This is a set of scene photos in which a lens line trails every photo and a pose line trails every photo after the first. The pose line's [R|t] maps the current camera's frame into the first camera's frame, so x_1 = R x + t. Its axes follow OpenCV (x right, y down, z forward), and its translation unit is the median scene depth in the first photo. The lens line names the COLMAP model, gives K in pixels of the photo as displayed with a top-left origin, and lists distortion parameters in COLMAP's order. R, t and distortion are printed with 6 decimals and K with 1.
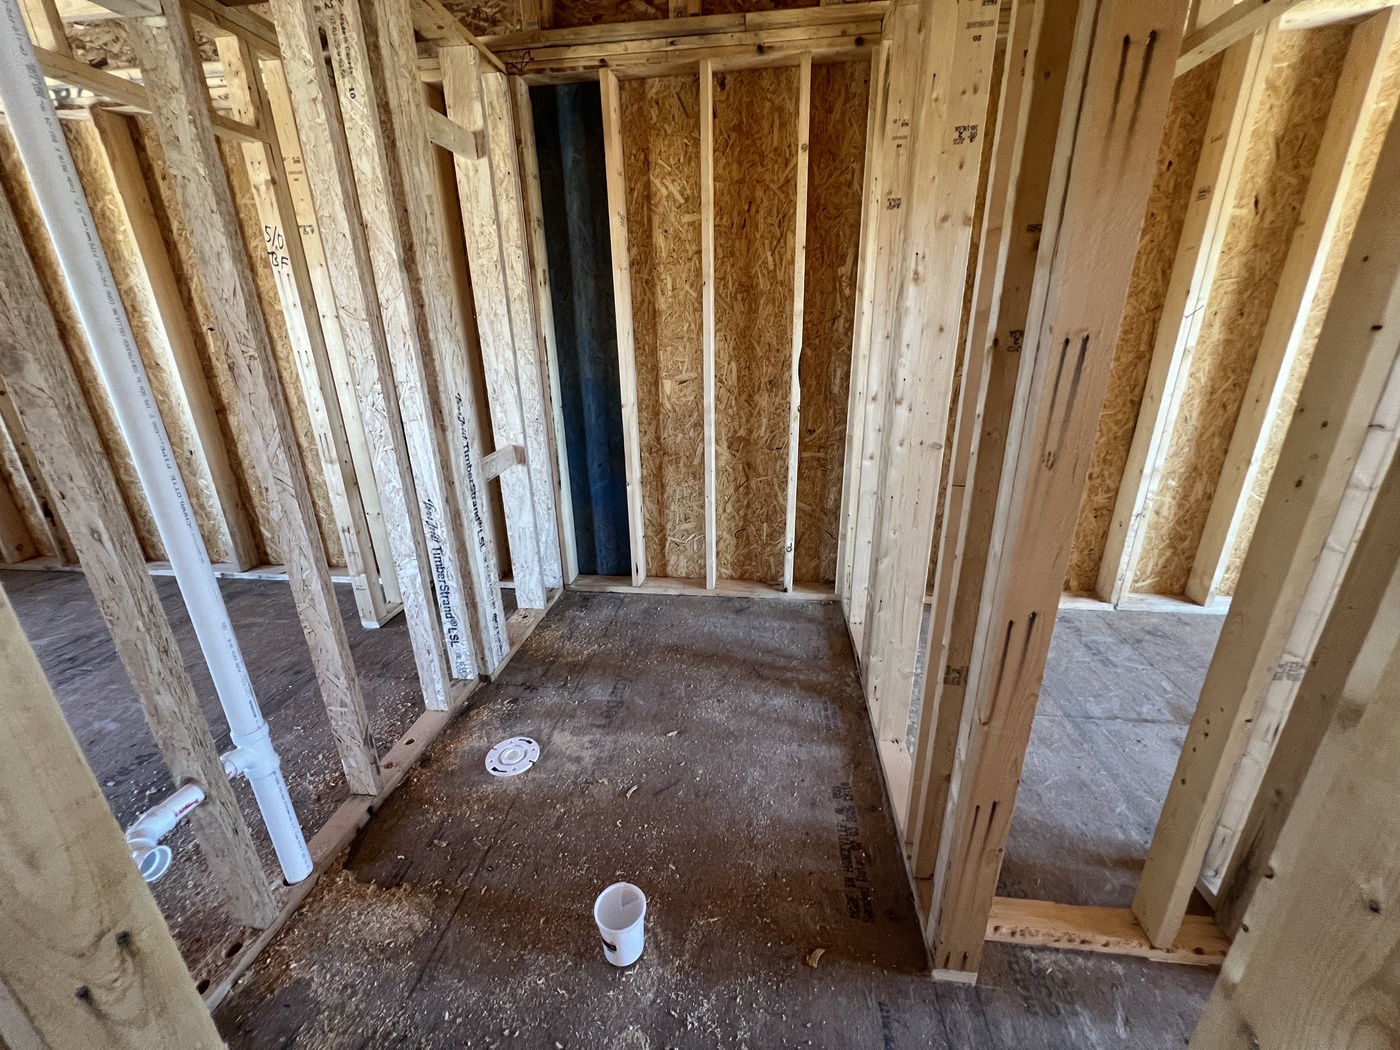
lens RADIAL K [[561.8, 0, 698.9], [0, 561.8, 524.4], [0, 0, 1]] dist [0.002782, -0.000514]
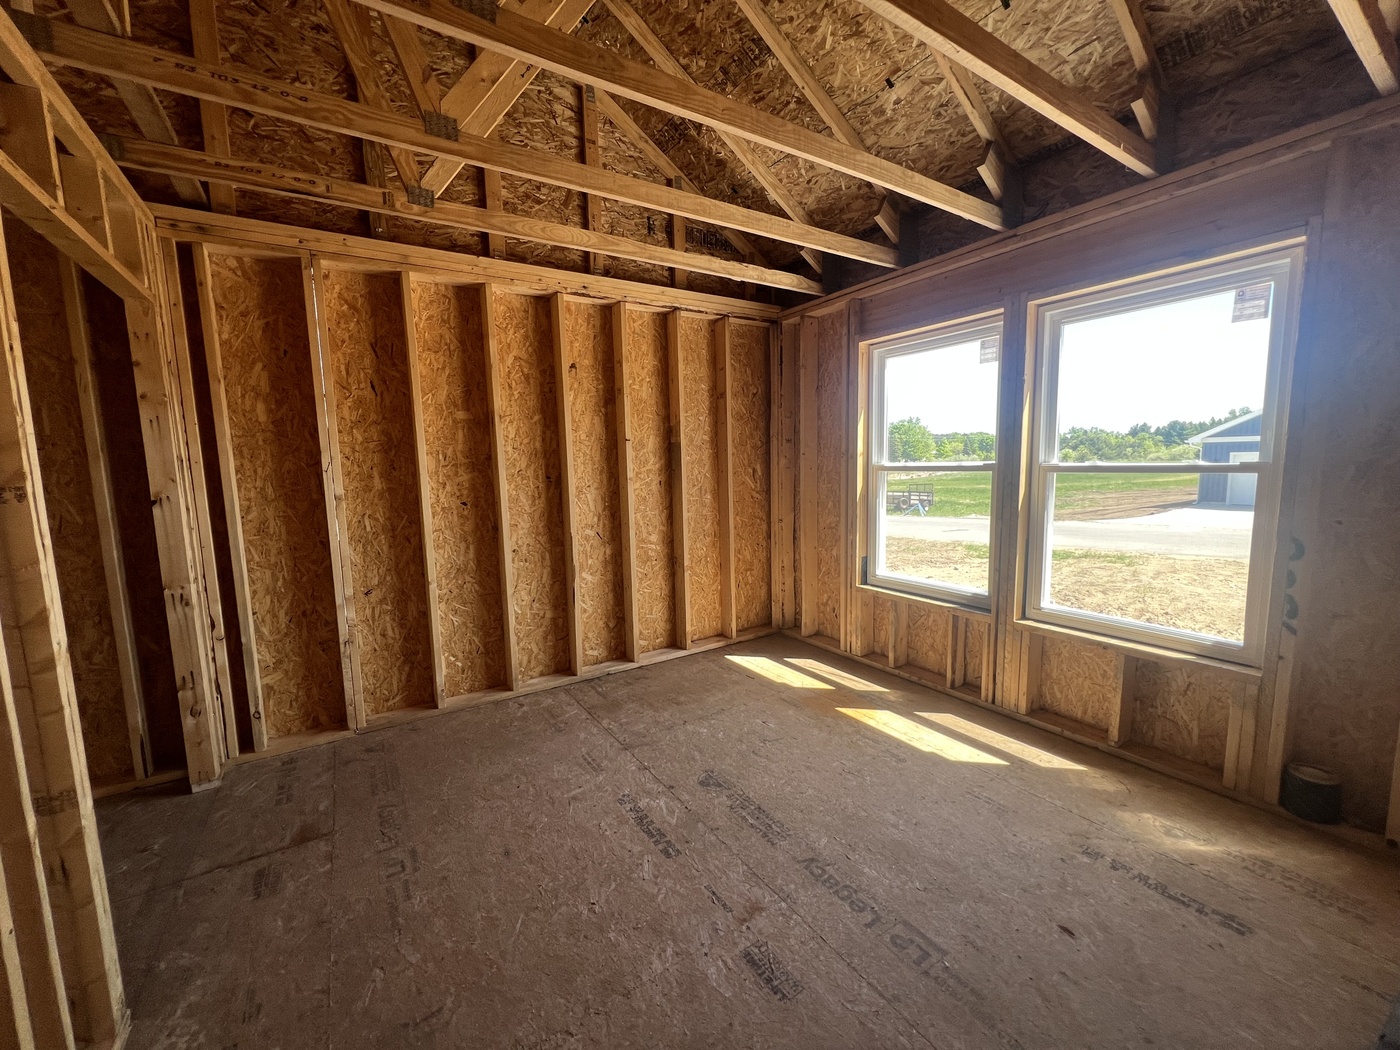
lens RADIAL K [[561.8, 0, 701.6], [0, 561.8, 525.7], [0, 0, 1]] dist [0.002782, -0.000514]
pose [[0.780445, -0.071604, 0.621110, 0.677079], [0.219041, 0.961774, -0.164355, 0.099126], [-0.585599, 0.264318, 0.766296, -0.308682]]
